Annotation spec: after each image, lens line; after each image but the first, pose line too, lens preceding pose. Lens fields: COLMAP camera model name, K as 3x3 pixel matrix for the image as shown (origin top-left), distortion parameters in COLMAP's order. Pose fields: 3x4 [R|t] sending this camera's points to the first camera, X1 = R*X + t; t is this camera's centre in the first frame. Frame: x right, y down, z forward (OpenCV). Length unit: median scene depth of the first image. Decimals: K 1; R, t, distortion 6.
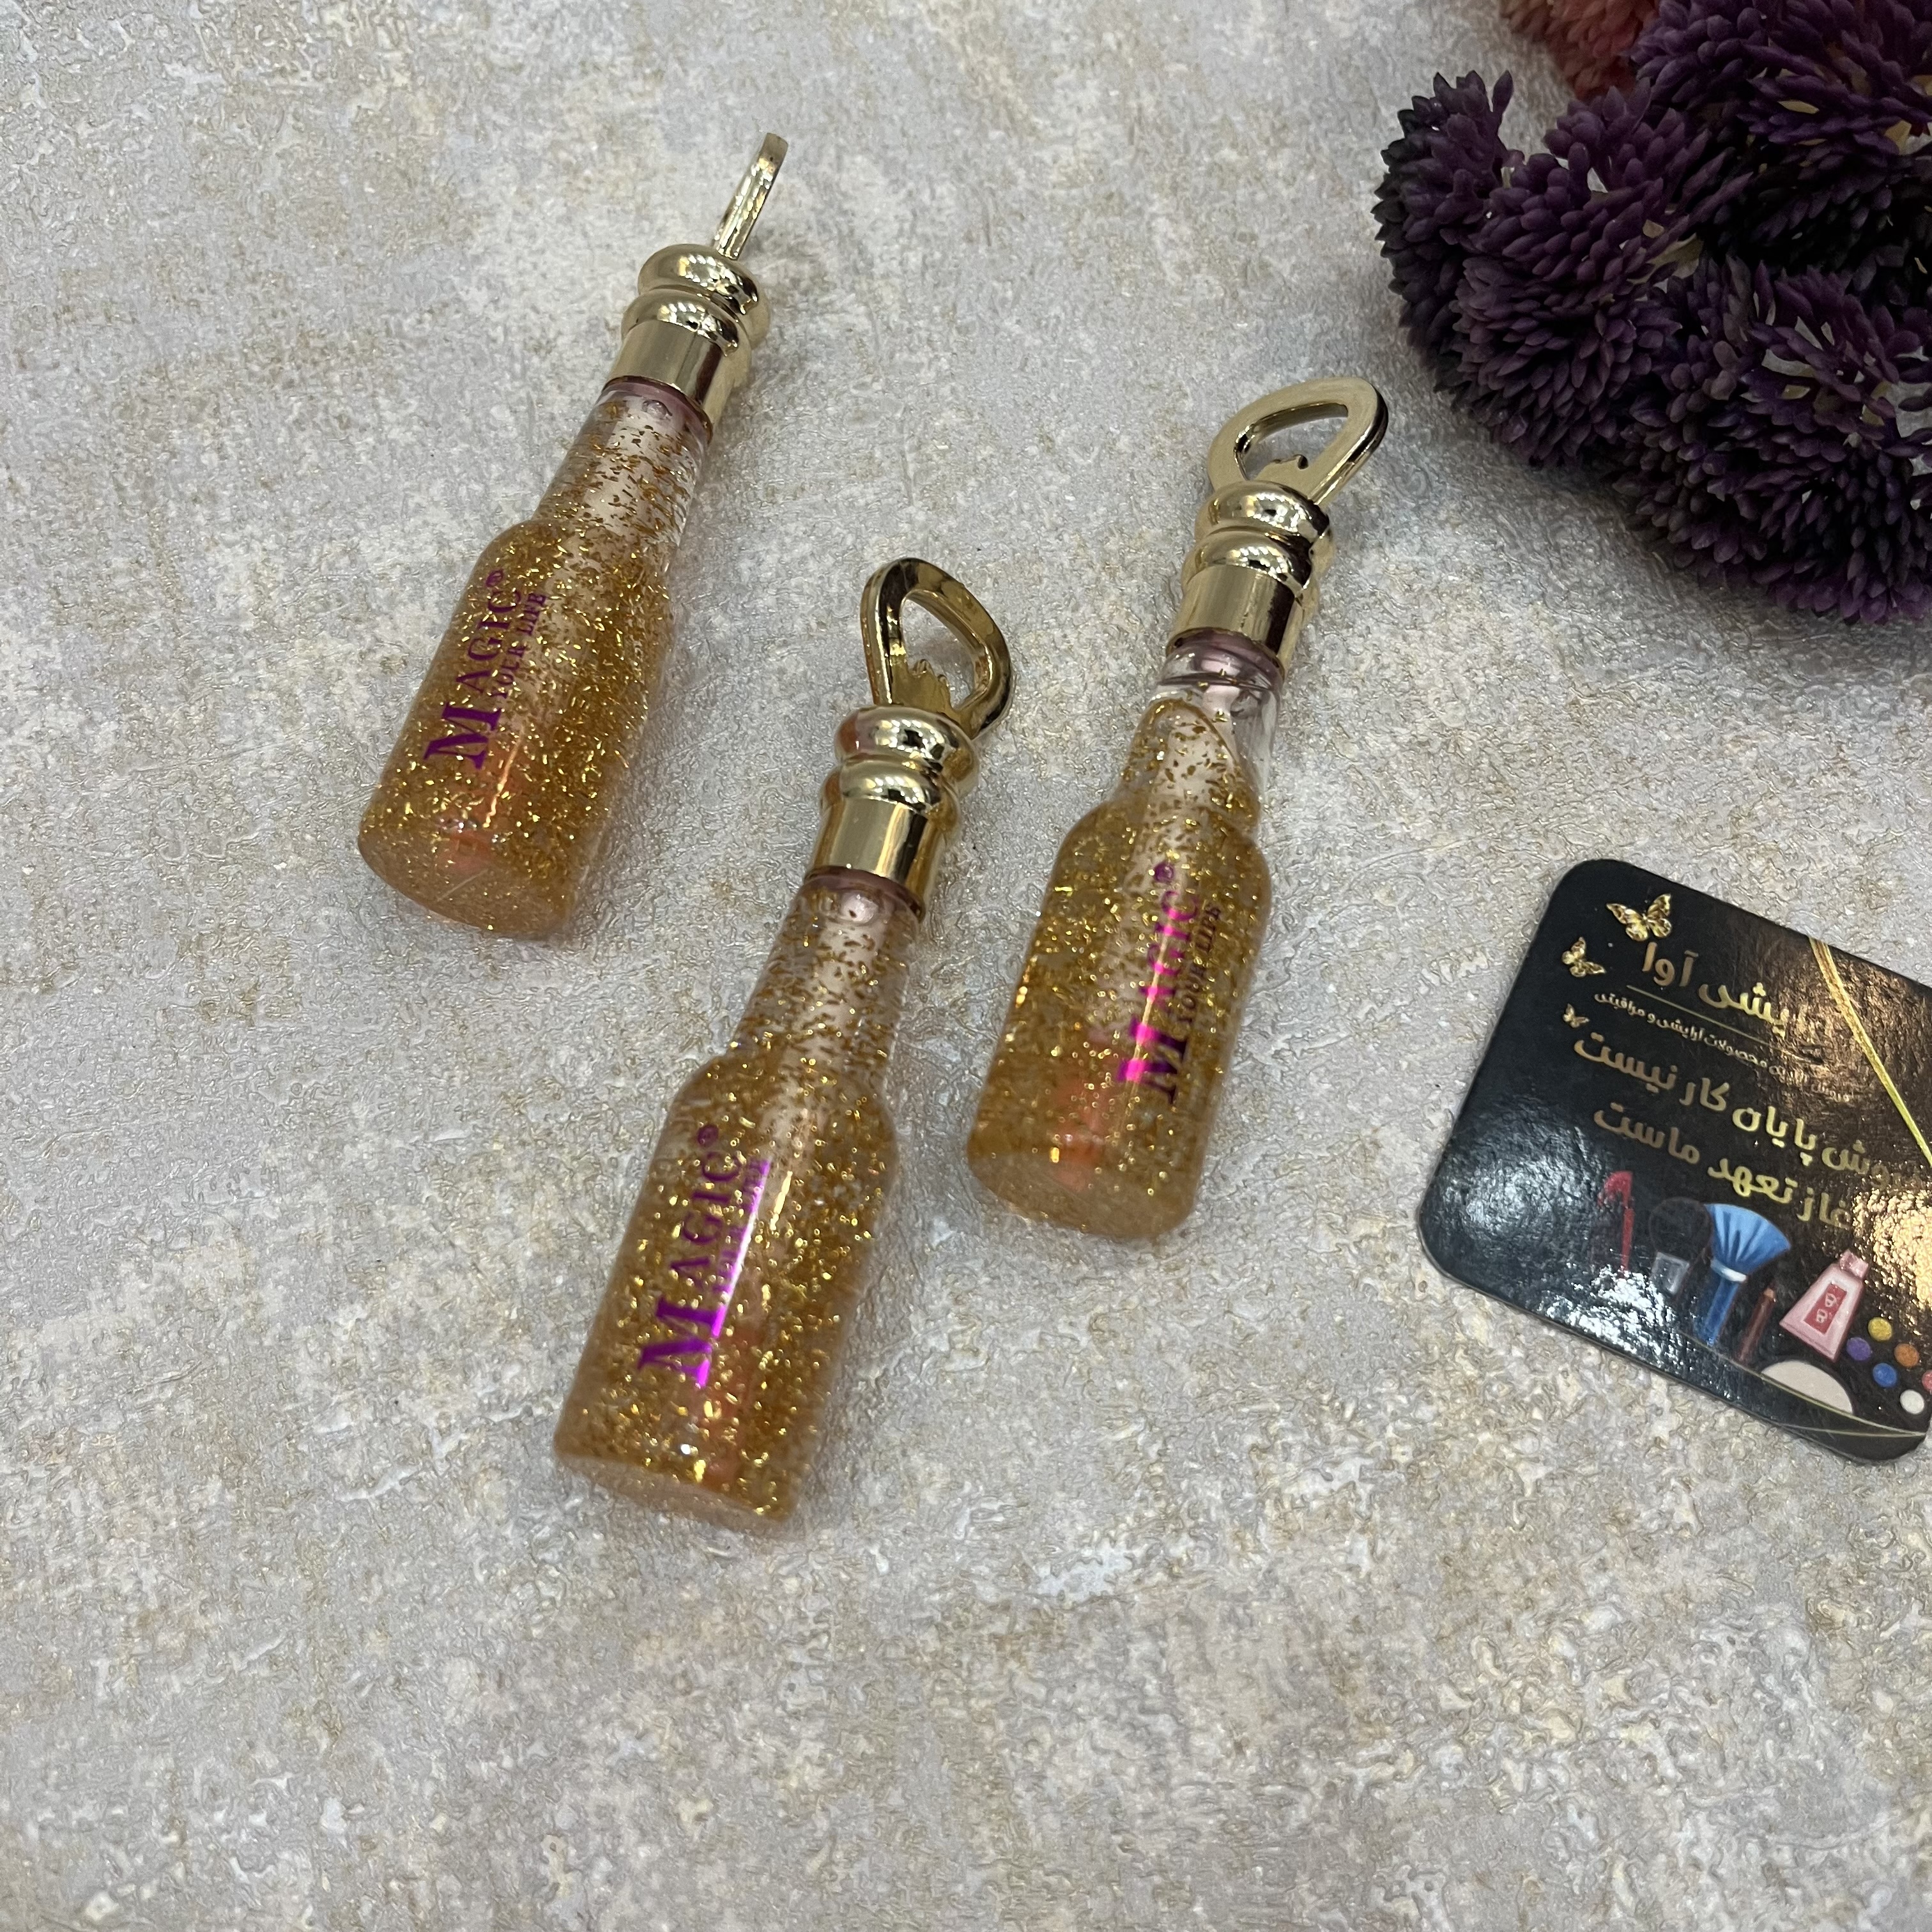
lens RADIAL K [[2047.6, 0, 995.2], [0, 2047.6, 978.4], [0, 0, 1]] dist [-0.013571, 0.000000]
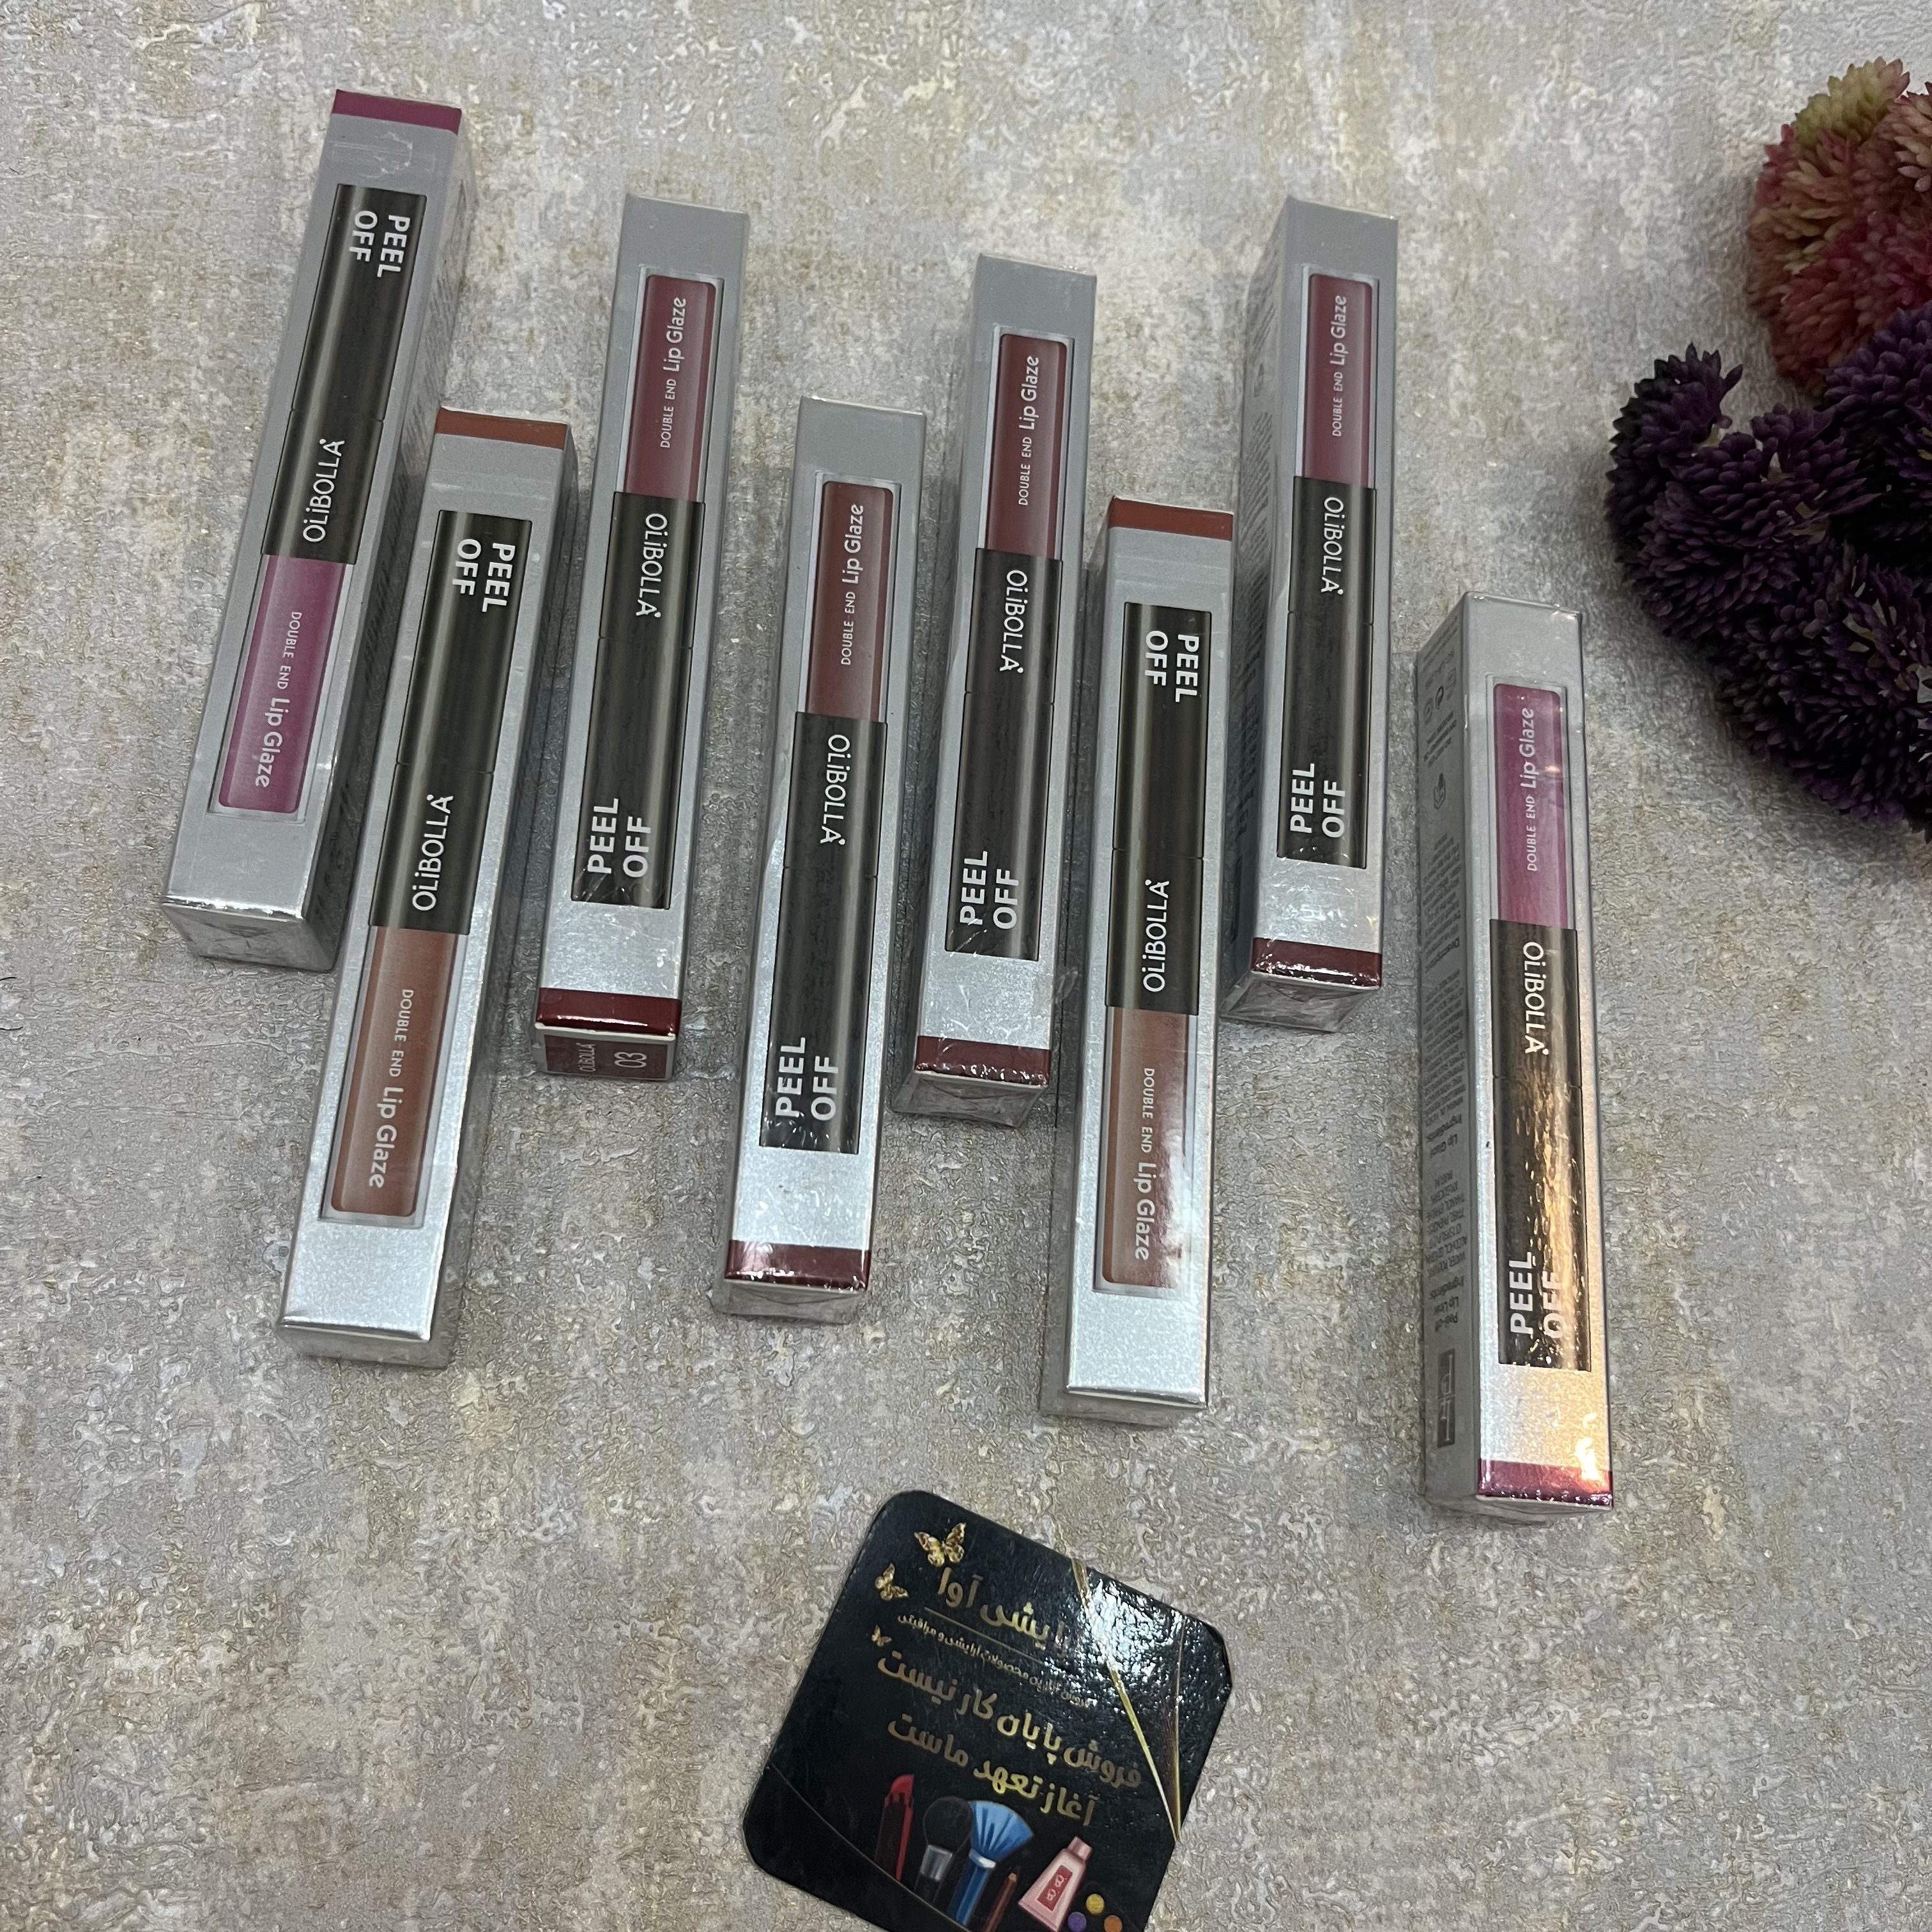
lens RADIAL K [[2047.6, 0, 952.4], [0, 2047.6, 985.8], [0, 0, 1]] dist [-0.013571, 0.000000]
pose [[0.953146, 0.300793, 0.032203, -0.196454], [-0.302193, 0.951618, 0.055711, 0.051851], [-0.013887, -0.062832, 0.997927, -0.451764]]
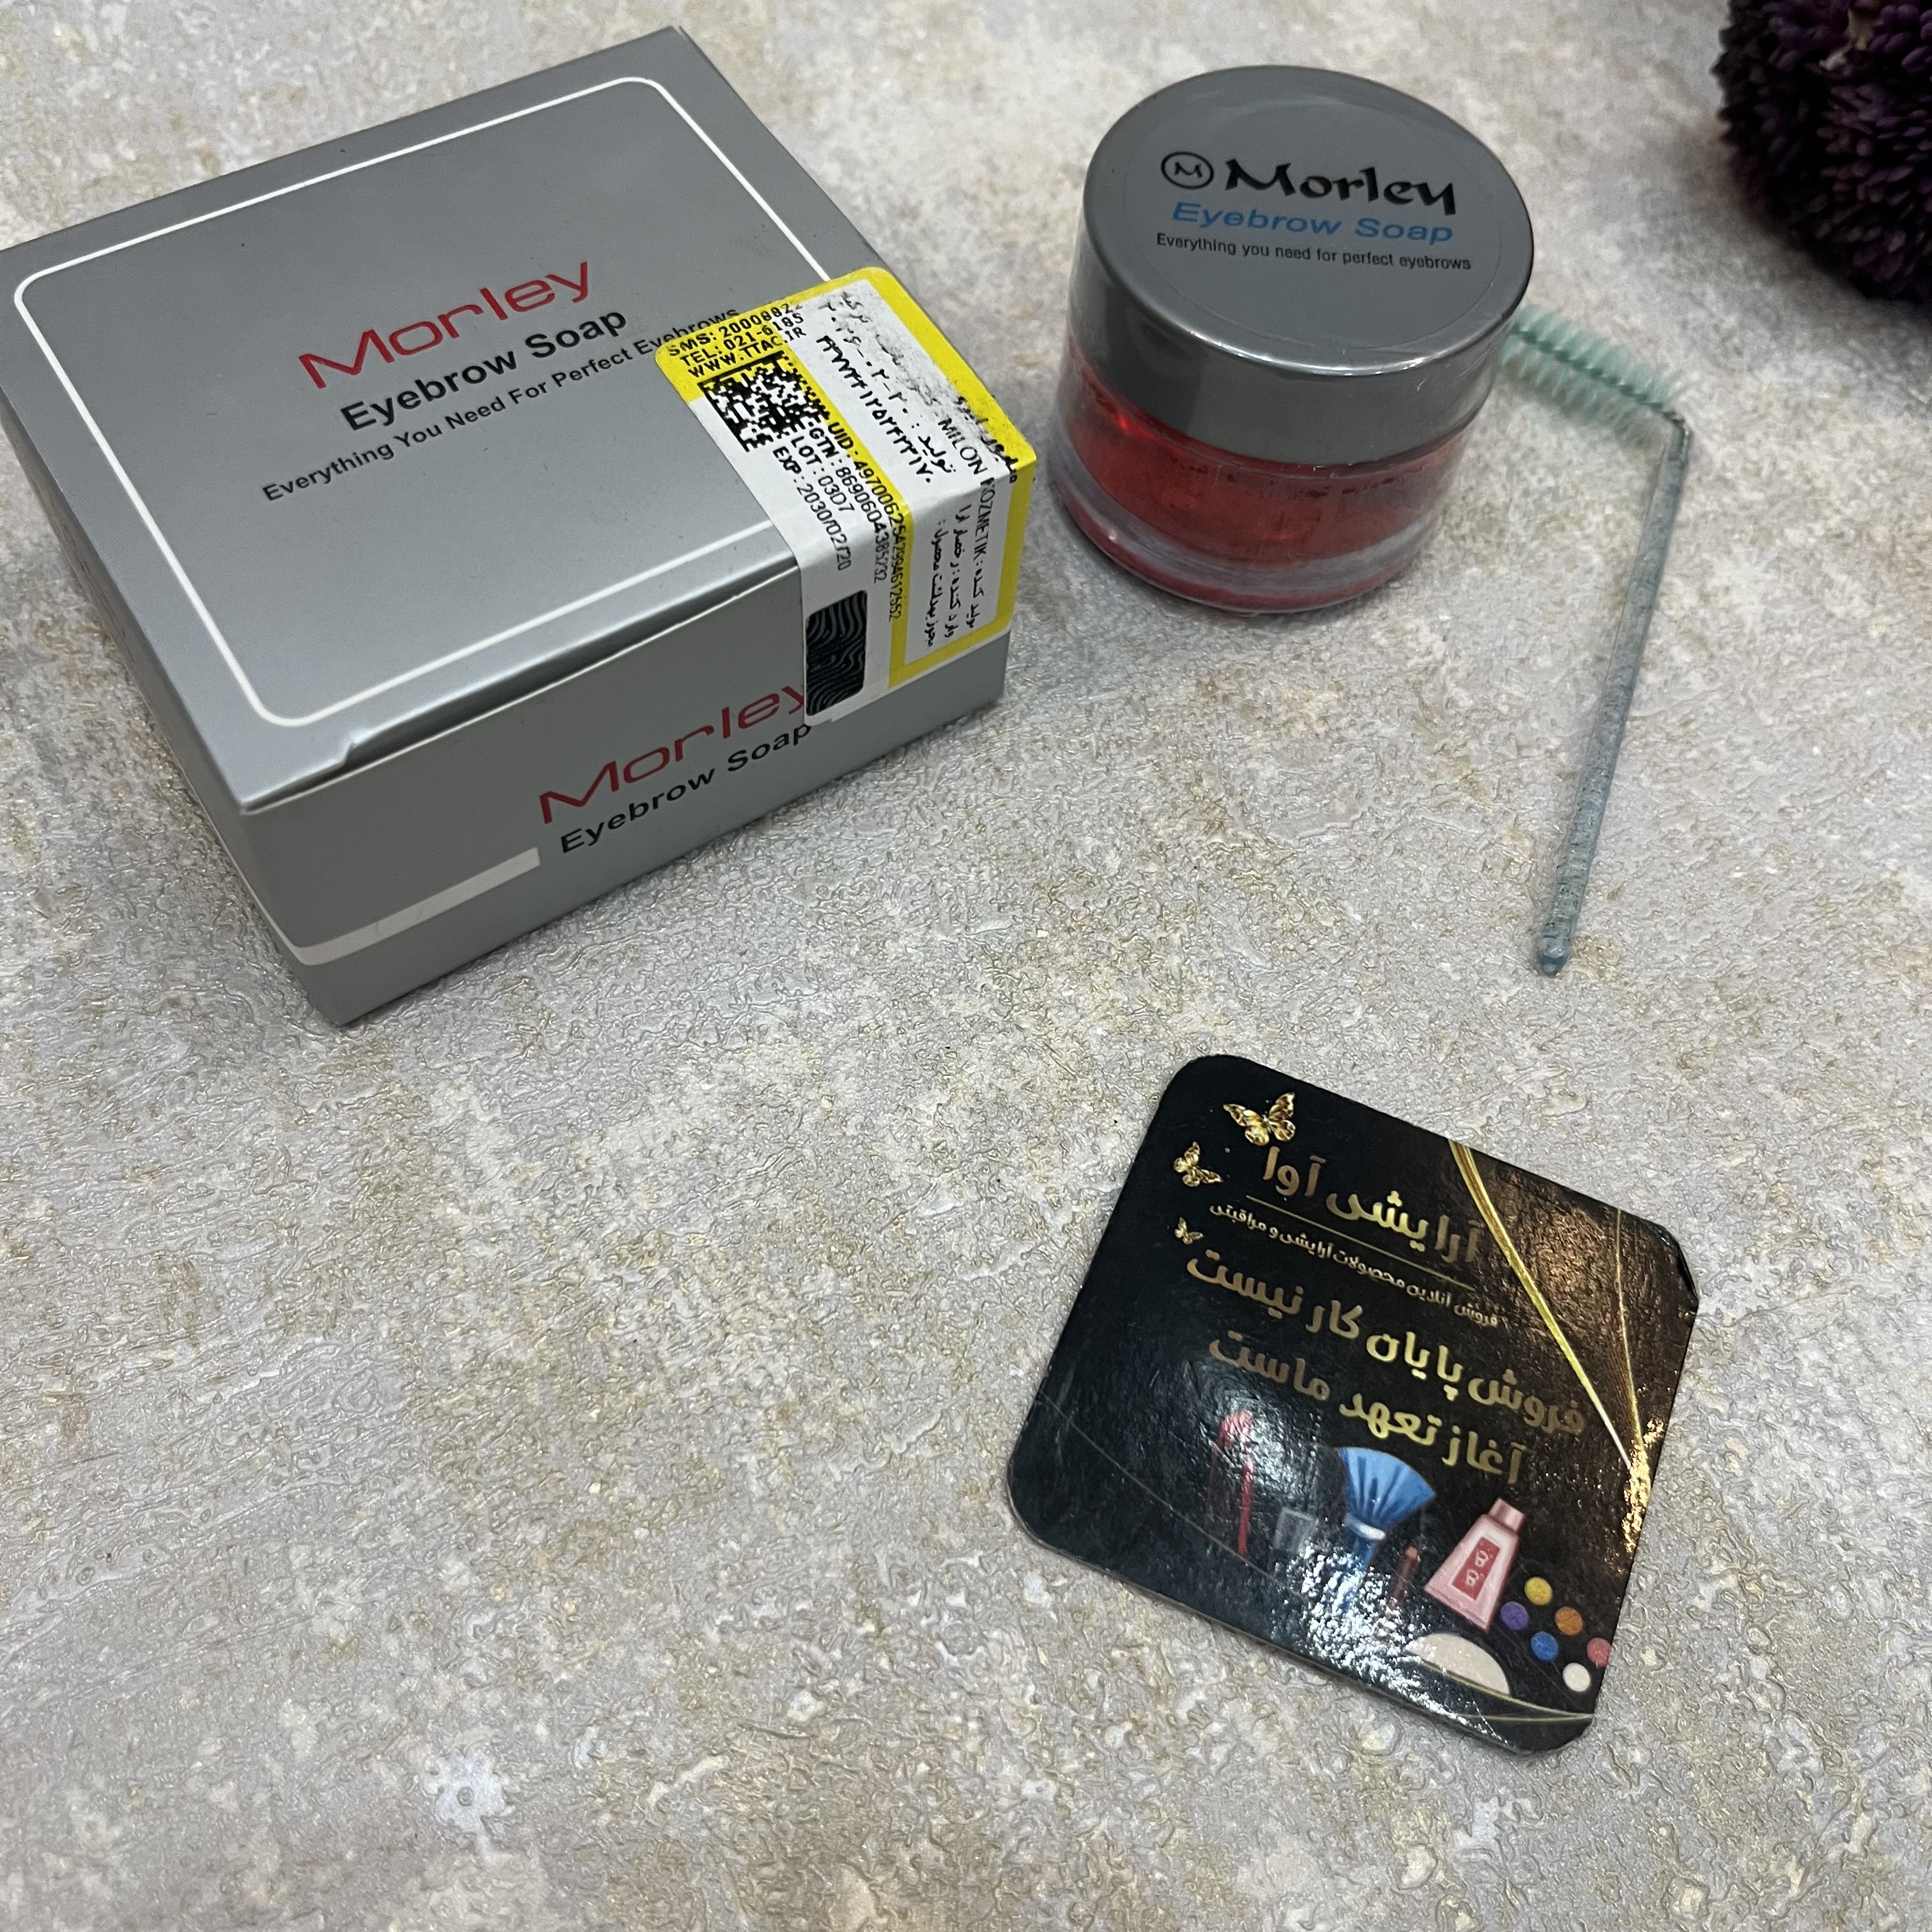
lens RADIAL K [[2047.6, 0, 966.6], [0, 2047.6, 993.6], [0, 0, 1]] dist [-0.013571, 0.000000]
pose [[0.992380, -0.057162, 0.109156, -0.395010], [0.067115, 0.993696, -0.089800, 0.199184], [-0.103335, 0.096442, 0.989960, 0.050618]]
